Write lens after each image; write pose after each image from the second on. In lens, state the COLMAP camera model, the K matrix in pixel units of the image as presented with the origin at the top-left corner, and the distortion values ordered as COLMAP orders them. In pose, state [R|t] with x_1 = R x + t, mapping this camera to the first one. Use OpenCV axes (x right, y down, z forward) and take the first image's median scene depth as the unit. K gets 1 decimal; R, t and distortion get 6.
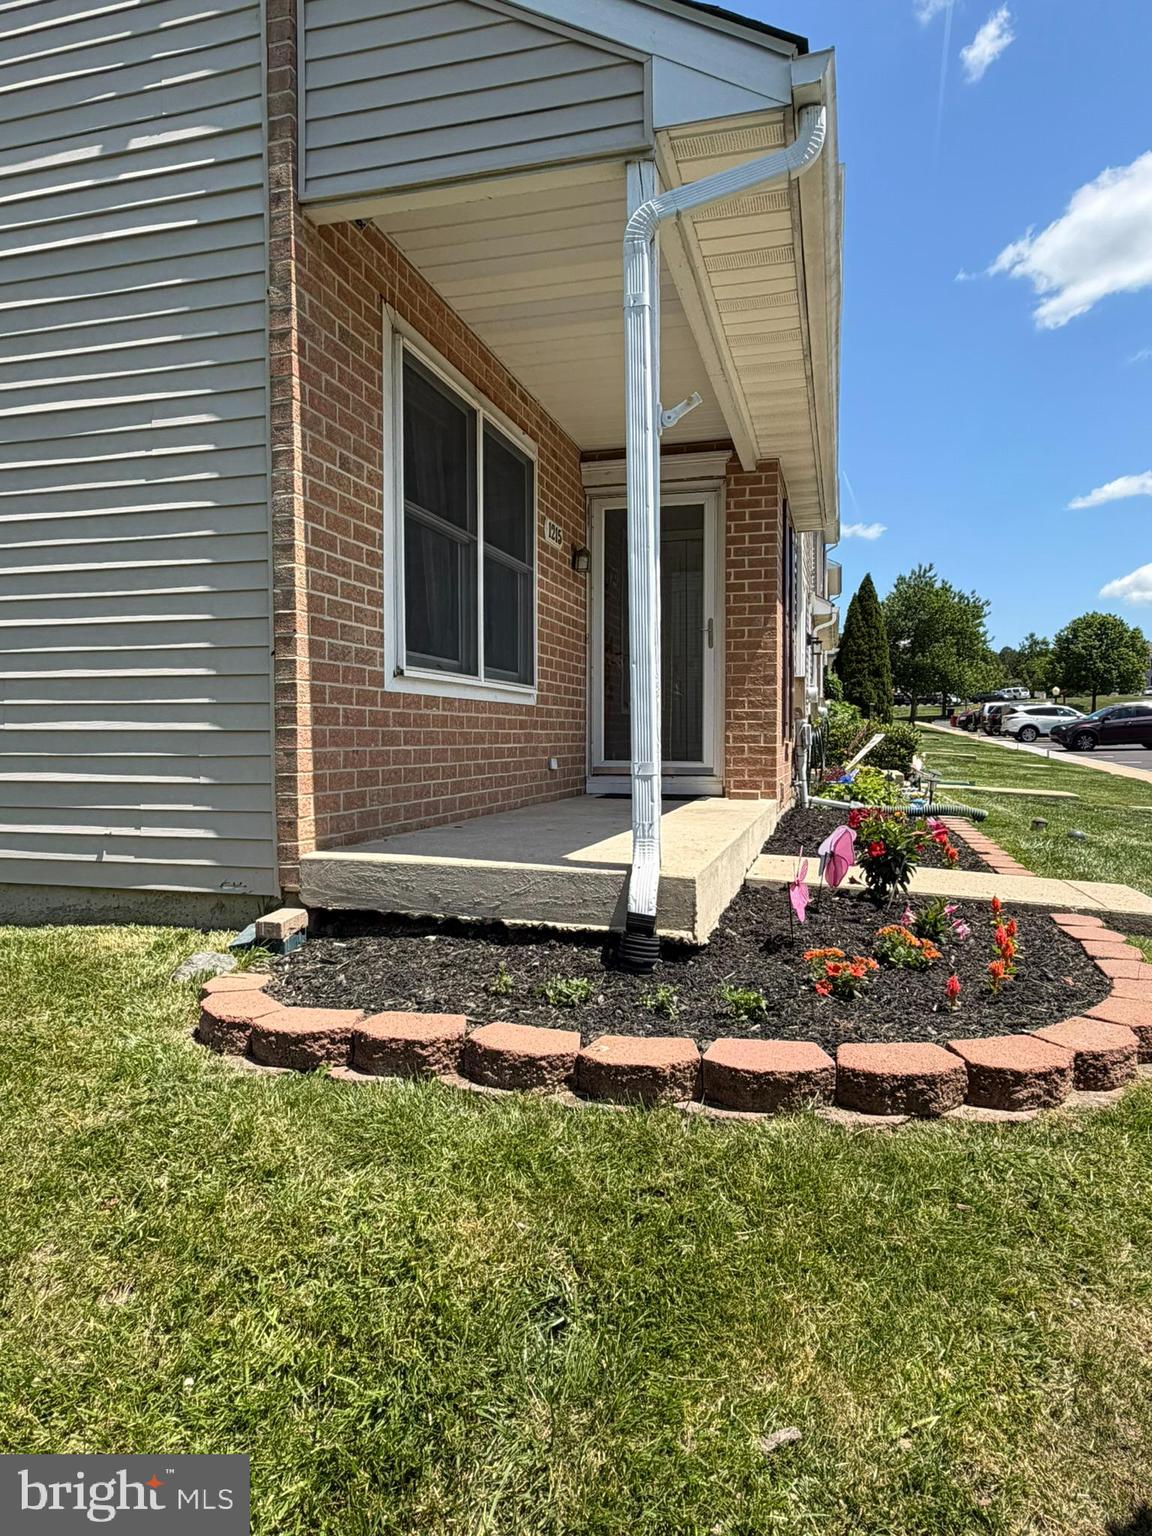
lens RADIAL K [[973.1, 0, 576.0], [0, 973.1, 768.0], [0, 0, 1]] dist [-0.004620, -0.003018]
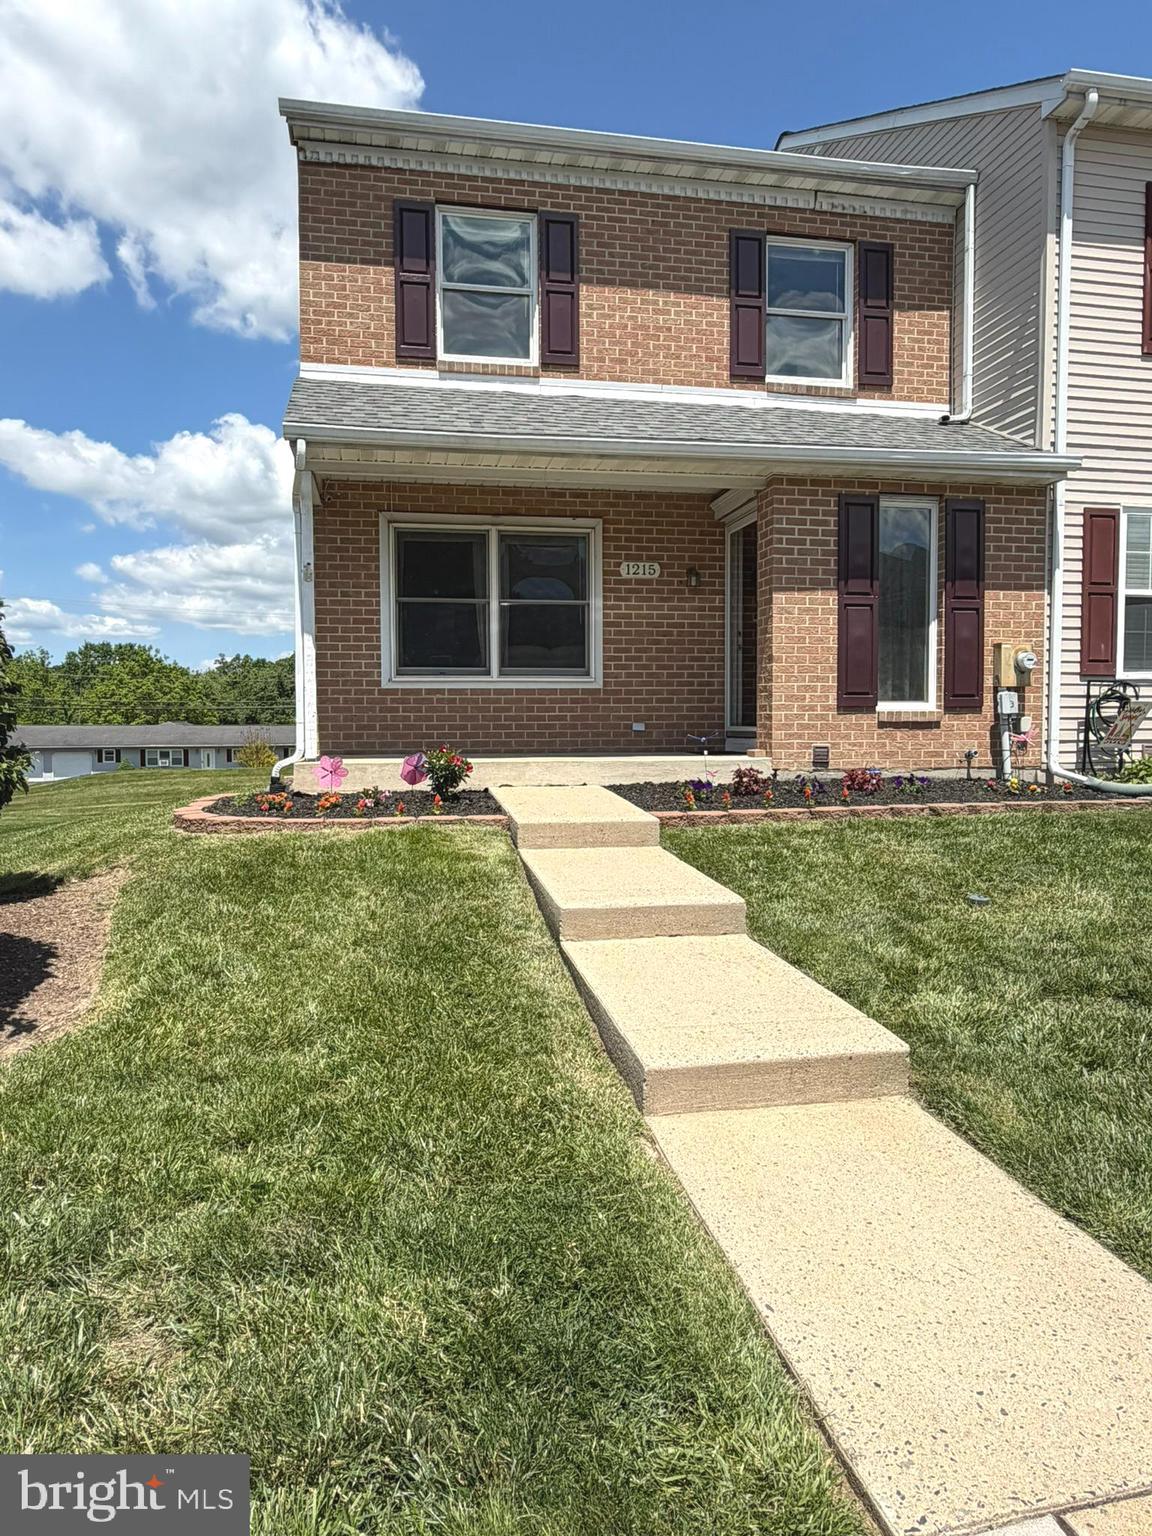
lens RADIAL K [[973.1, 0, 576.0], [0, 973.1, 768.0], [0, 0, 1]] dist [-0.004620, -0.003018]
pose [[0.440024, 0.043839, -0.896915, 1.188472], [-0.023015, 0.999030, 0.037539, 0.005133], [0.897691, 0.004125, 0.440606, 0.252252]]
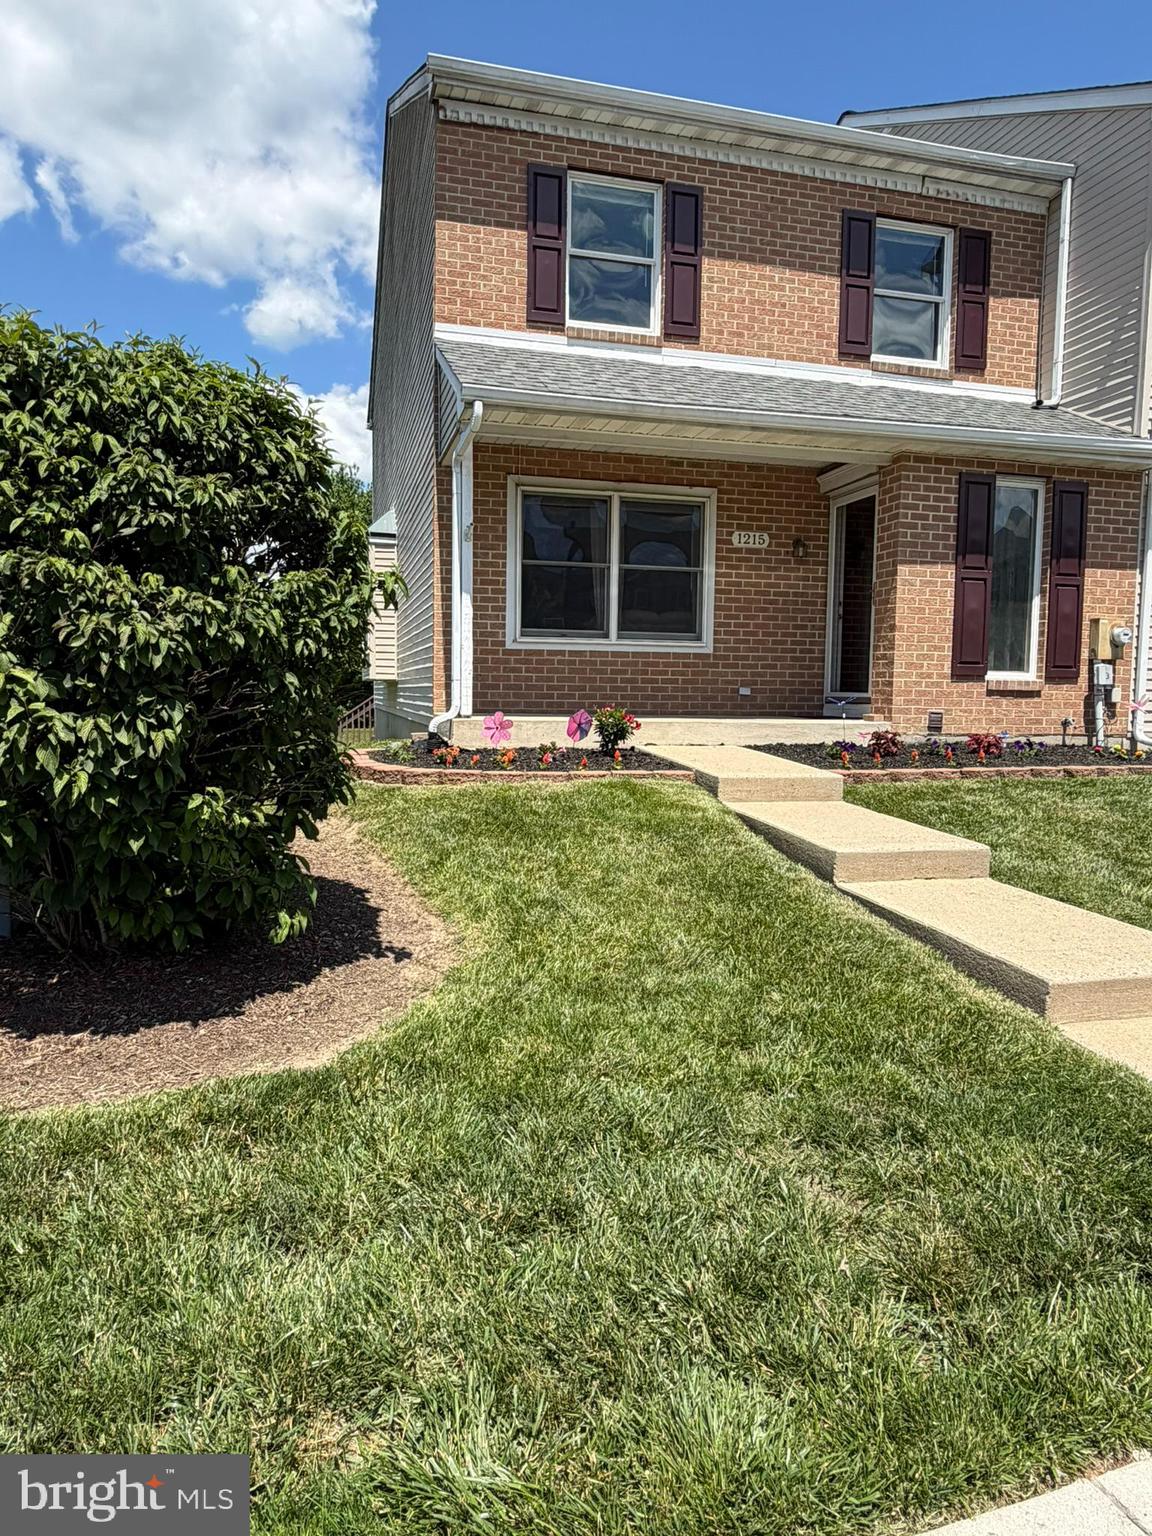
lens RADIAL K [[973.1, 0, 576.0], [0, 973.1, 768.0], [0, 0, 1]] dist [-0.004620, -0.003018]
pose [[0.496697, 0.078167, -0.864397, 1.112702], [-0.040865, 0.996938, 0.066670, 0.024124], [0.866961, 0.002209, 0.498370, 0.007288]]
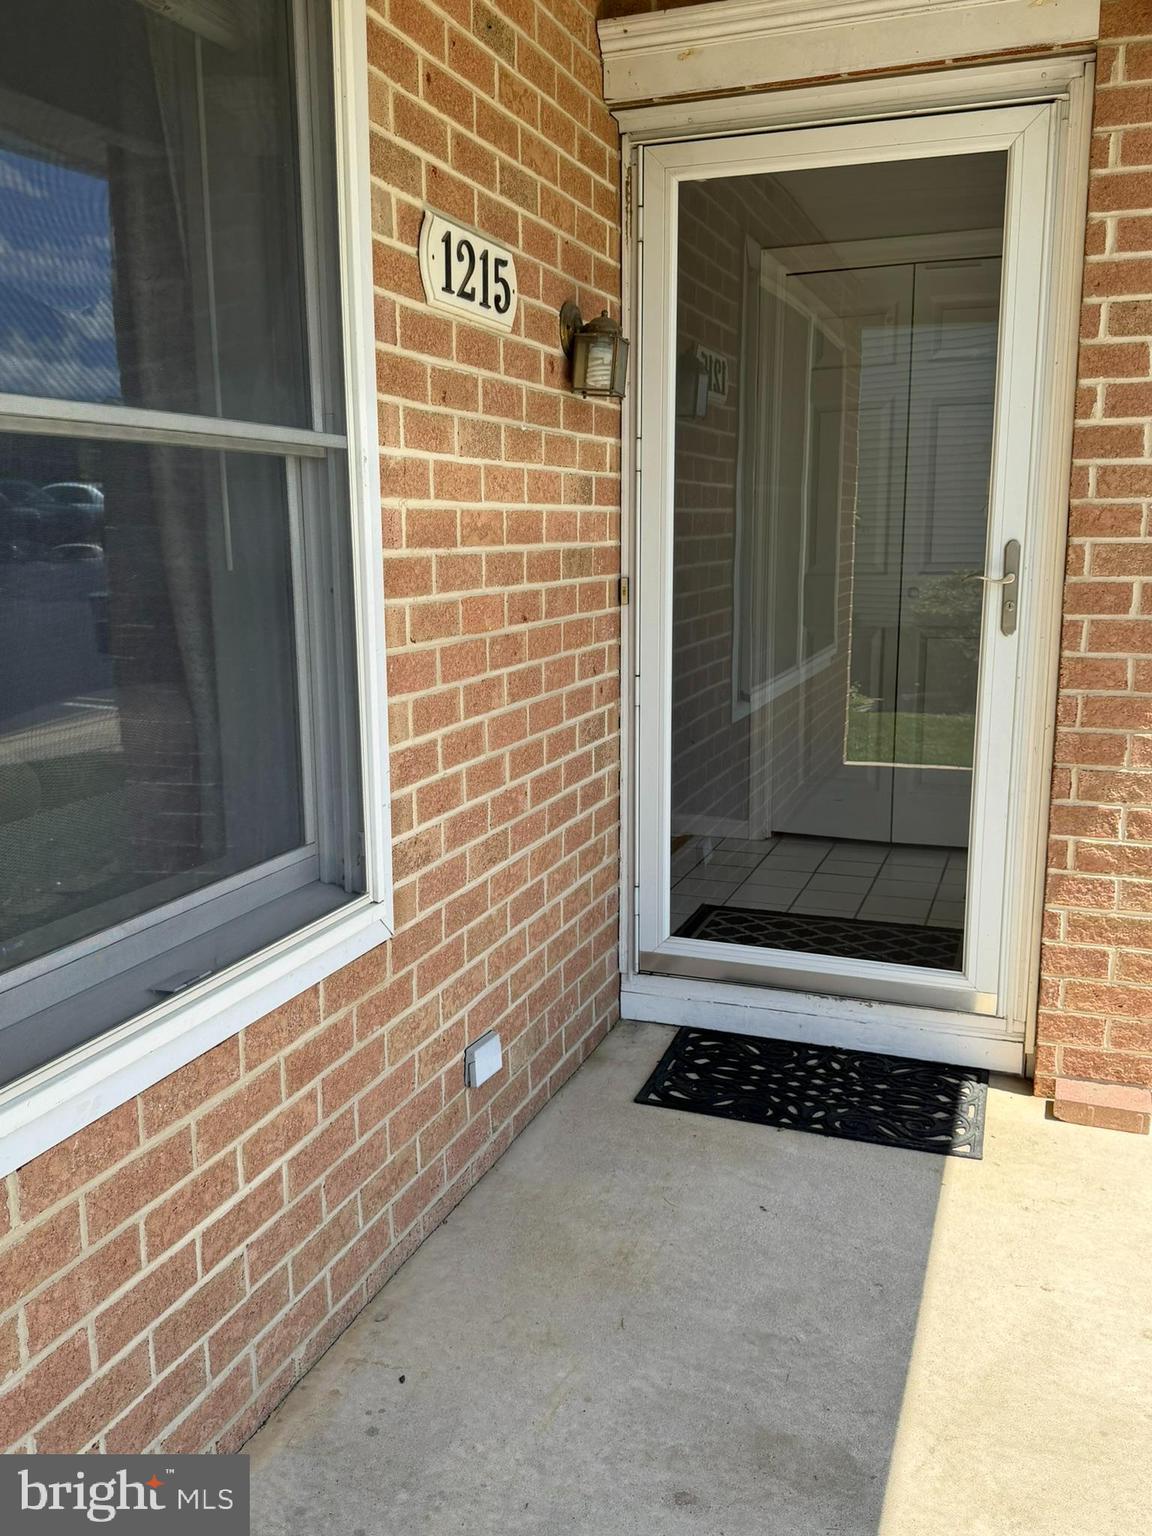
lens RADIAL K [[1261.0, 0, 575.5], [0, 1261.0, 762.7], [0, 0, 1]] dist [0.088469, -0.146573]
pose [[0.995206, 0.010547, -0.097234, 0.040700], [0.004111, 0.988779, 0.149331, -0.148304], [0.097718, -0.149014, 0.983995, 0.587951]]
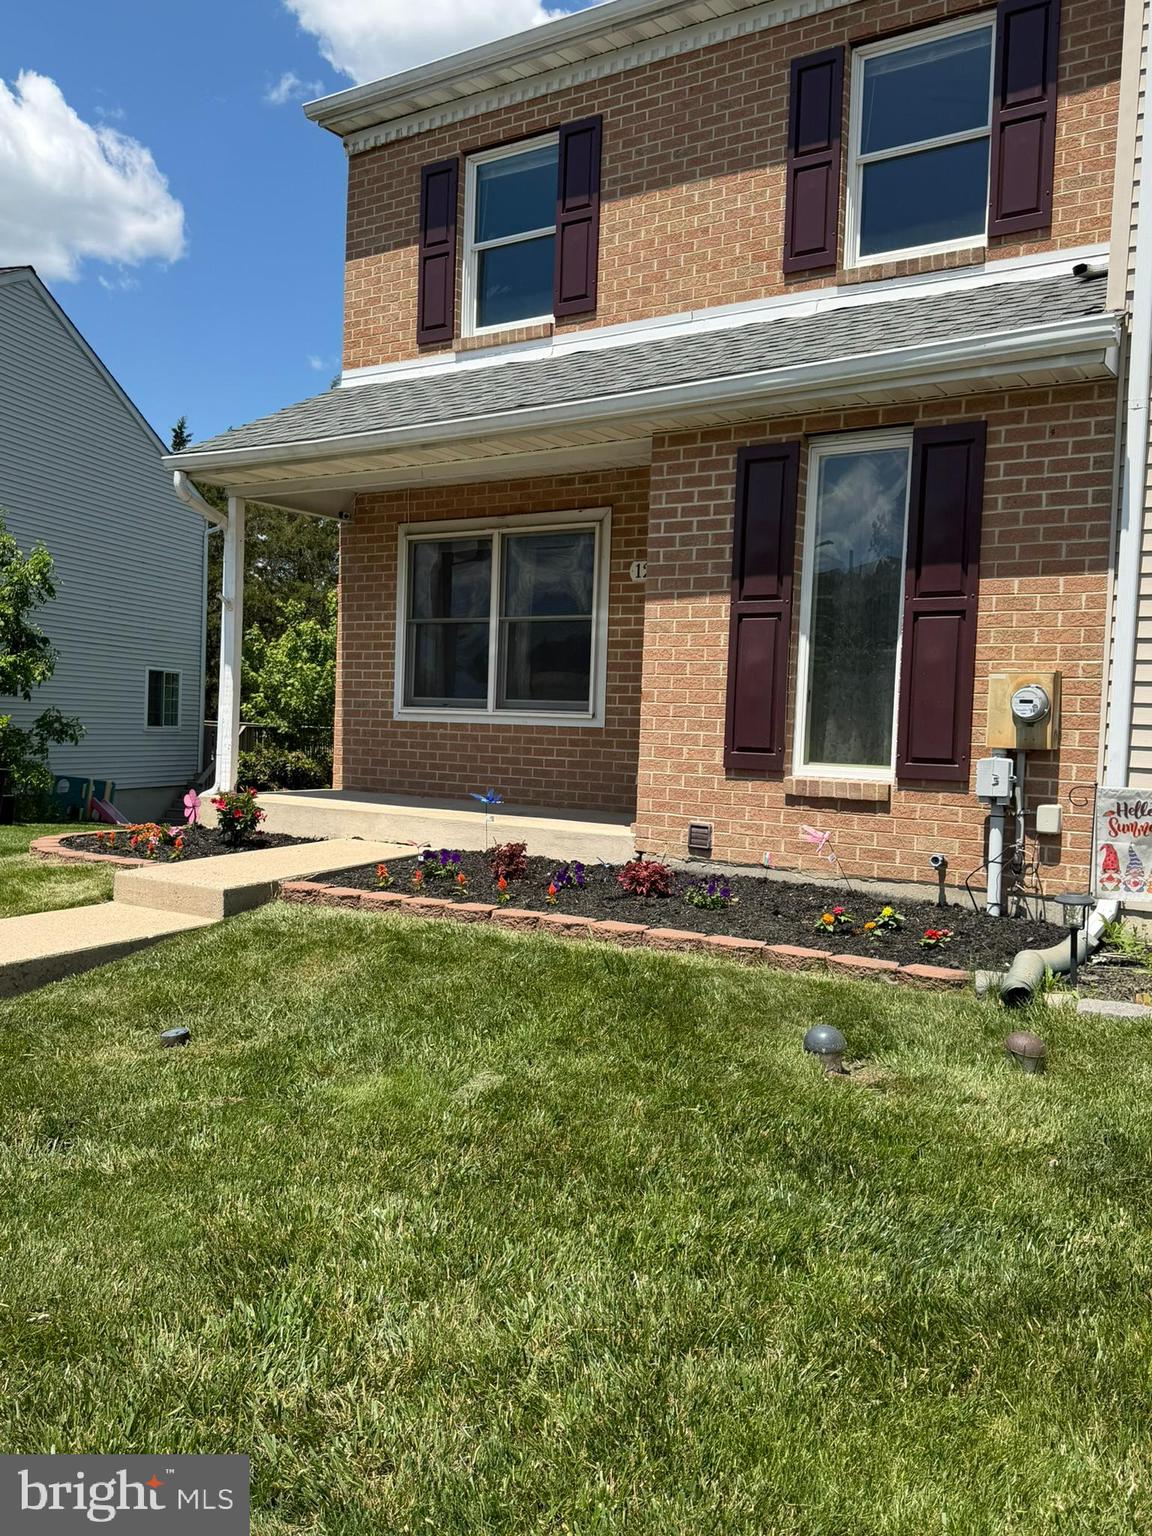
lens RADIAL K [[1275.7, 0, 576.0], [0, 1275.7, 768.0], [0, 0, 1]] dist [0.182594, -0.438808]
pose [[-0.326822, 0.023243, -0.944800, 1.287970], [-0.062491, 0.996978, 0.046143, -0.075287], [0.943018, 0.074122, -0.324381, 1.317713]]
